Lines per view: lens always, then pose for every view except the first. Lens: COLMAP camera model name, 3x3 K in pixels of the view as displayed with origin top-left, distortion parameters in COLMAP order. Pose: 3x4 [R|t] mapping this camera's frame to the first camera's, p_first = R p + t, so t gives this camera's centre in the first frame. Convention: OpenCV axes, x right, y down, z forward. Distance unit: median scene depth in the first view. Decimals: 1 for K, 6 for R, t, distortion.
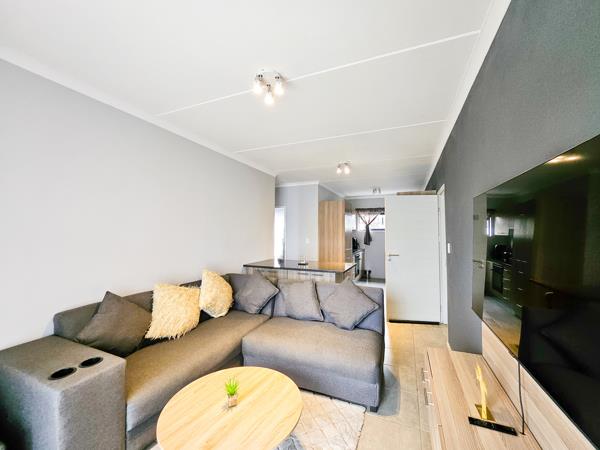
lens RADIAL K [[245.2, 0, 301.0], [0, 245.2, 225.1], [0, 0, 1]] dist [-0.002850, -0.000161]
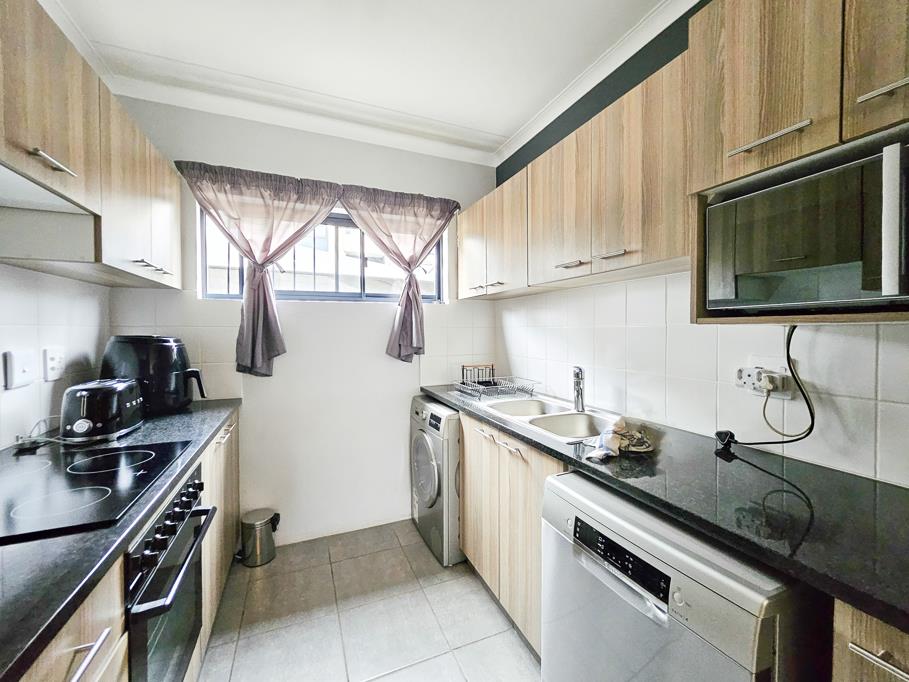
lens RADIAL K [[371.4, 0, 456.2], [0, 371.4, 336.8], [0, 0, 1]] dist [-0.002850, -0.000161]
pose [[0.688912, -0.016322, 0.724661, 0.185684], [-0.020130, 0.998930, 0.041637, 0.039157], [-0.724566, -0.043272, 0.687846, 0.753793]]
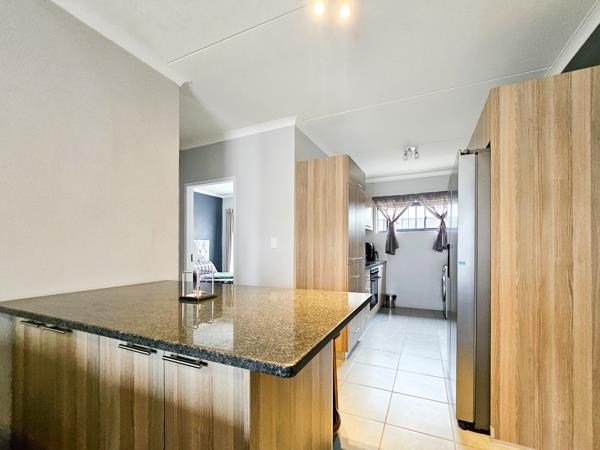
lens RADIAL K [[271.1, 0, 299.1], [0, 271.1, 245.8], [0, 0, 1]] dist [-0.000635, -0.000024]
pose [[0.998987, -0.000249, -0.044997, 0.072554], [0.001608, 0.999543, 0.030174, 0.039836], [0.044969, -0.030216, 0.998531, 0.318937]]
